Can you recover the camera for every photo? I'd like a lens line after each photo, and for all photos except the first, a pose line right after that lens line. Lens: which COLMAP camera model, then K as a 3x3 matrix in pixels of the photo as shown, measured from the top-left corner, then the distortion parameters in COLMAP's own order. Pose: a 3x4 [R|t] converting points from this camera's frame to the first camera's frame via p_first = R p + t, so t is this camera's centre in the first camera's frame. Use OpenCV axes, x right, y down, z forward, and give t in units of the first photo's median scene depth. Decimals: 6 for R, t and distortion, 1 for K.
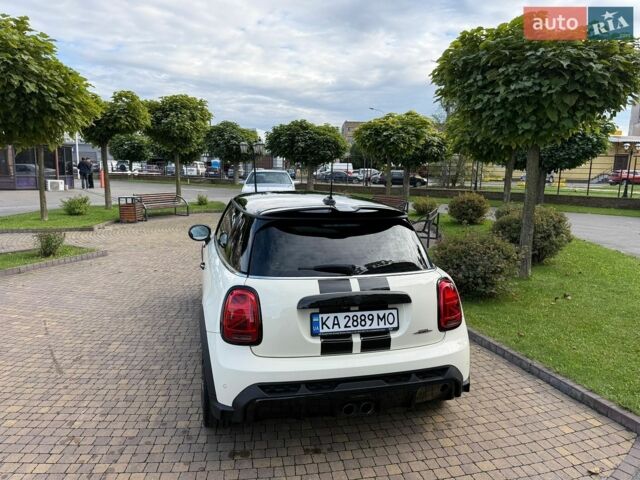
lens RADIAL K [[472.0, 0, 322.8], [0, 472.0, 241.5], [0, 0, 1]] dist [0.045644, -0.072532]
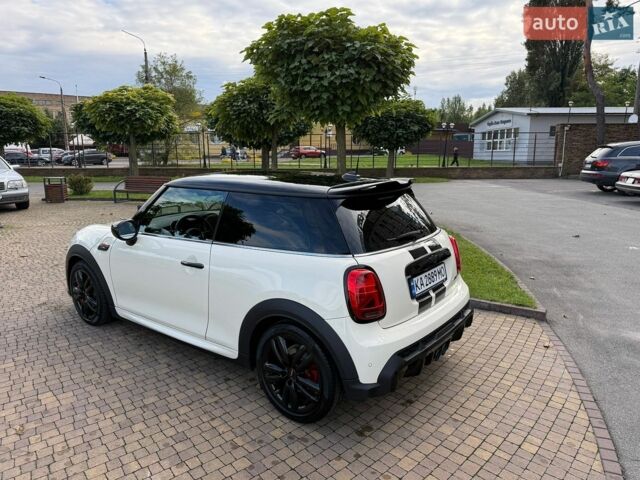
lens RADIAL K [[454.6, 0, 339.9], [0, 454.6, 243.1], [0, 0, 1]] dist [0.049896, -0.056246]
pose [[0.774658, -0.147838, 0.614856, -0.315611], [0.113317, 0.989004, 0.095031, -0.018906], [-0.622144, -0.003943, 0.782893, 0.113891]]
